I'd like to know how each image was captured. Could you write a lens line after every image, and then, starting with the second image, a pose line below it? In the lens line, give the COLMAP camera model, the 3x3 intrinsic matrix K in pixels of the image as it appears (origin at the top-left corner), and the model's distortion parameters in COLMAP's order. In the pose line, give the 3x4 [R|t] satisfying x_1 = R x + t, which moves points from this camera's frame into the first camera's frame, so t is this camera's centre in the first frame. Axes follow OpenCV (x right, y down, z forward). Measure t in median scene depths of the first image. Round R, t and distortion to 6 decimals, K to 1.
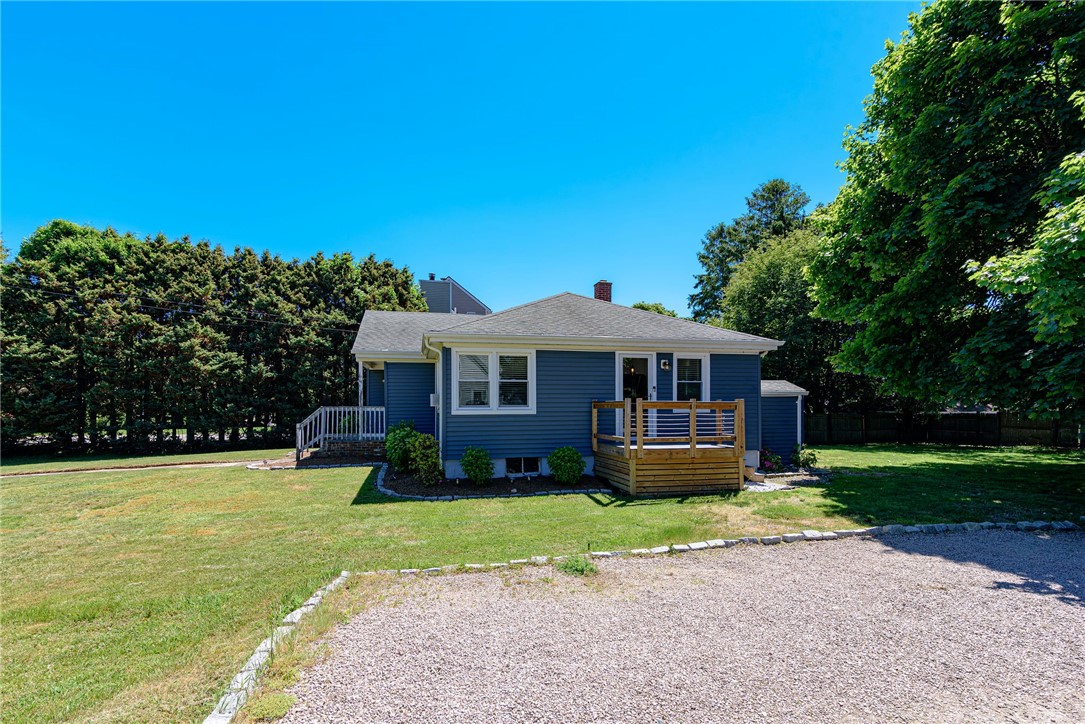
lens RADIAL K [[529.1, 0, 542.5], [0, 529.1, 362.0], [0, 0, 1]] dist [0.011980, 0.000189]
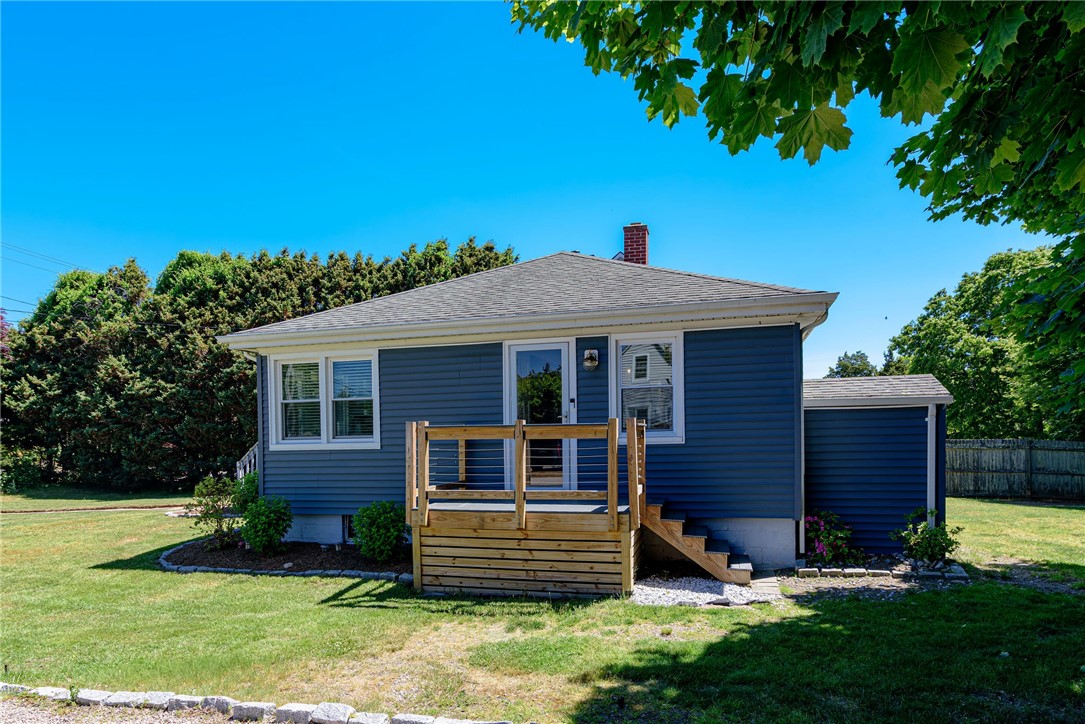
lens RADIAL K [[714.7, 0, 542.5], [0, 714.7, 402.7], [0, 0, 1]] dist [-0.001099, -0.000213]
pose [[0.874588, -0.037285, -0.483431, 0.545676], [0.054885, 0.998244, 0.022303, 0.031761], [0.481750, -0.046039, 0.875098, 0.317719]]
